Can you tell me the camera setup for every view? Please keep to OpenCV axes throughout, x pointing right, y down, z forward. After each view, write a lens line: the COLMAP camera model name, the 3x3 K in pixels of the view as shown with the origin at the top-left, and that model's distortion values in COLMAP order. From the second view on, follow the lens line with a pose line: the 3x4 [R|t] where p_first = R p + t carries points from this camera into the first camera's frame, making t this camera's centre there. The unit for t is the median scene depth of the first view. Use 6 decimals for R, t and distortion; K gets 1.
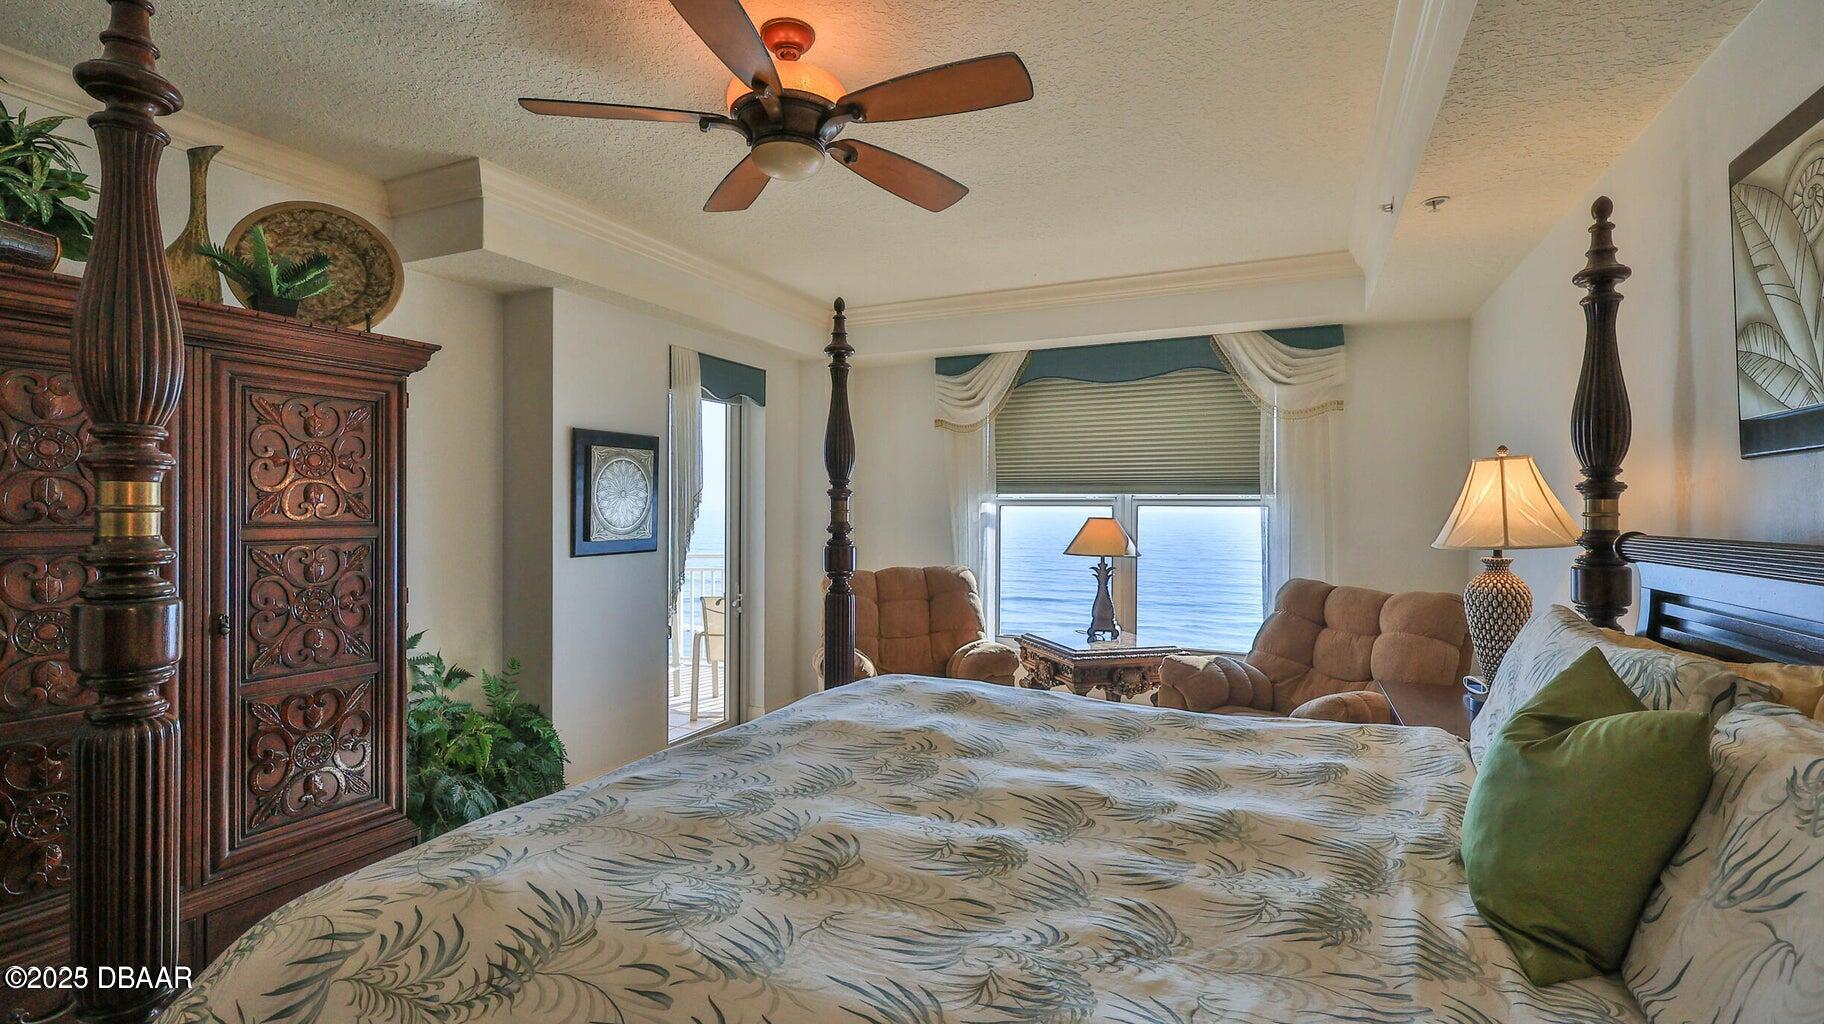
lens RADIAL K [[809.8, 0, 913.0], [0, 809.8, 511.6], [0, 0, 1]] dist [0.001027, 0.000511]
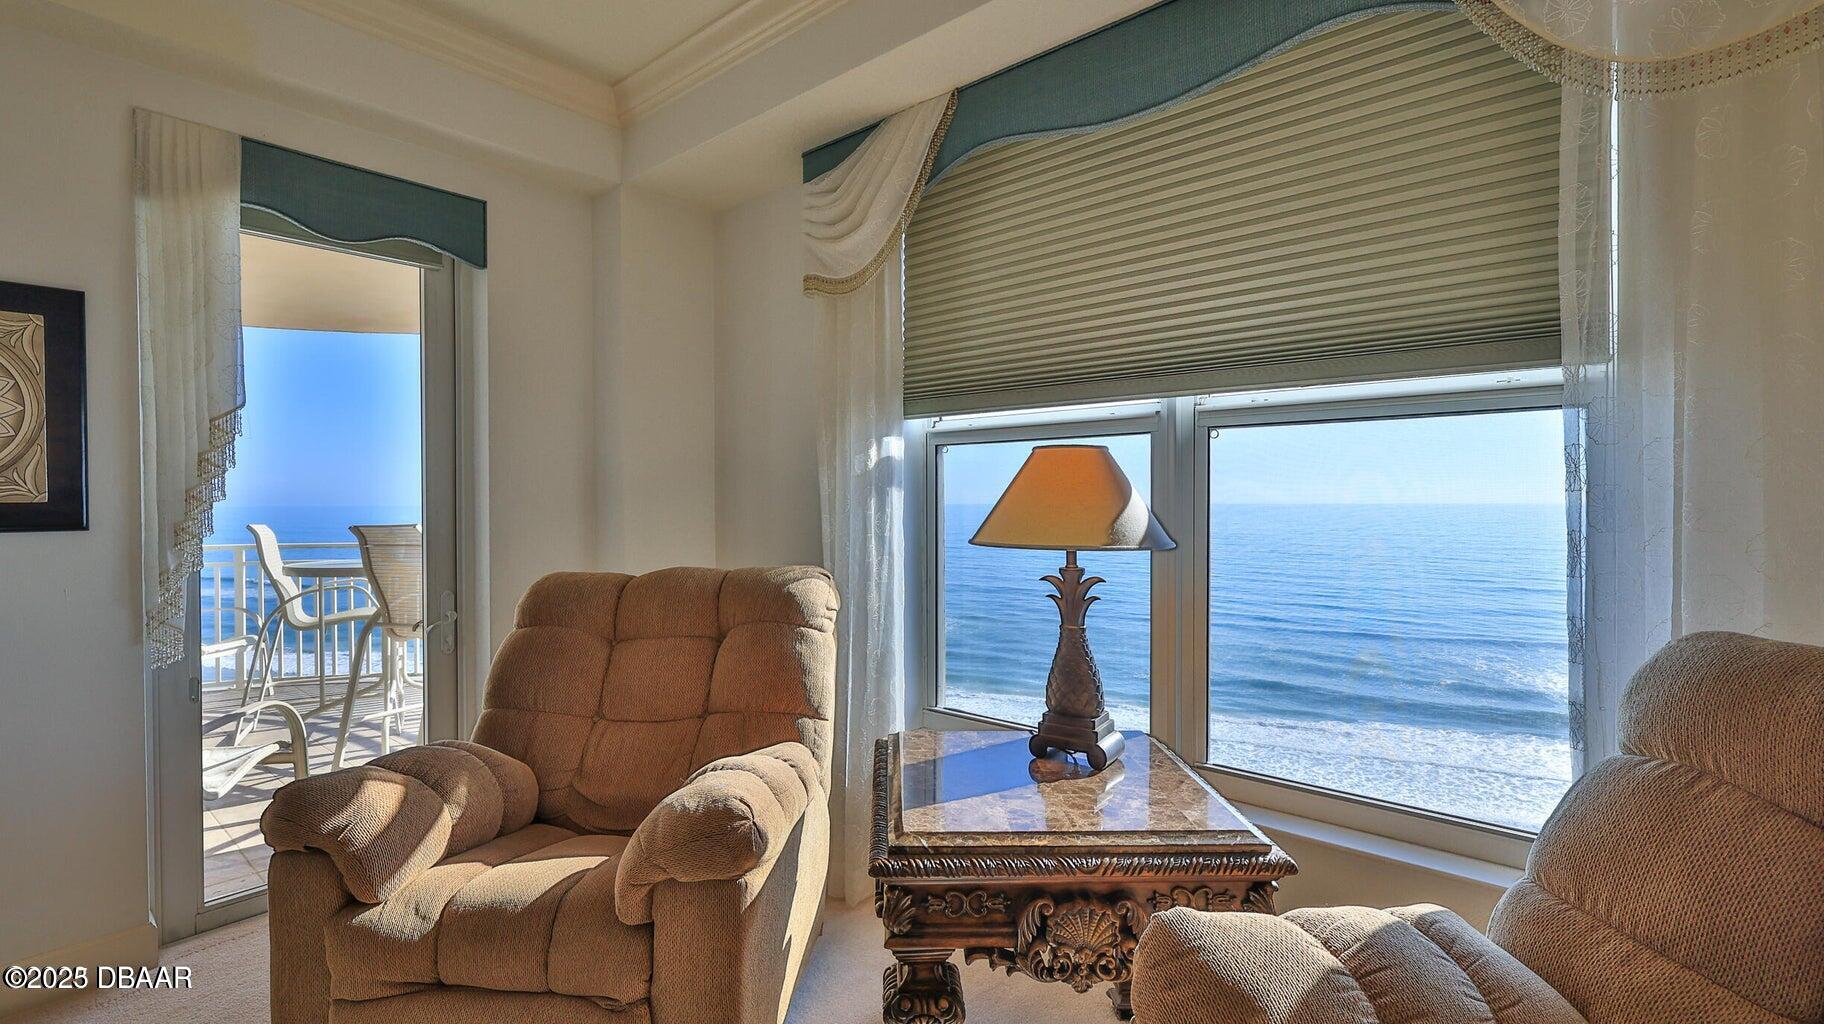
lens RADIAL K [[809.8, 0, 912.4], [0, 809.8, 519.0], [0, 0, 1]] dist [0.001027, 0.000511]
pose [[0.963706, -0.003826, -0.266937, 0.249246], [0.008898, 0.999802, 0.017797, 0.032153], [0.266816, -0.019526, 0.963550, 0.581608]]
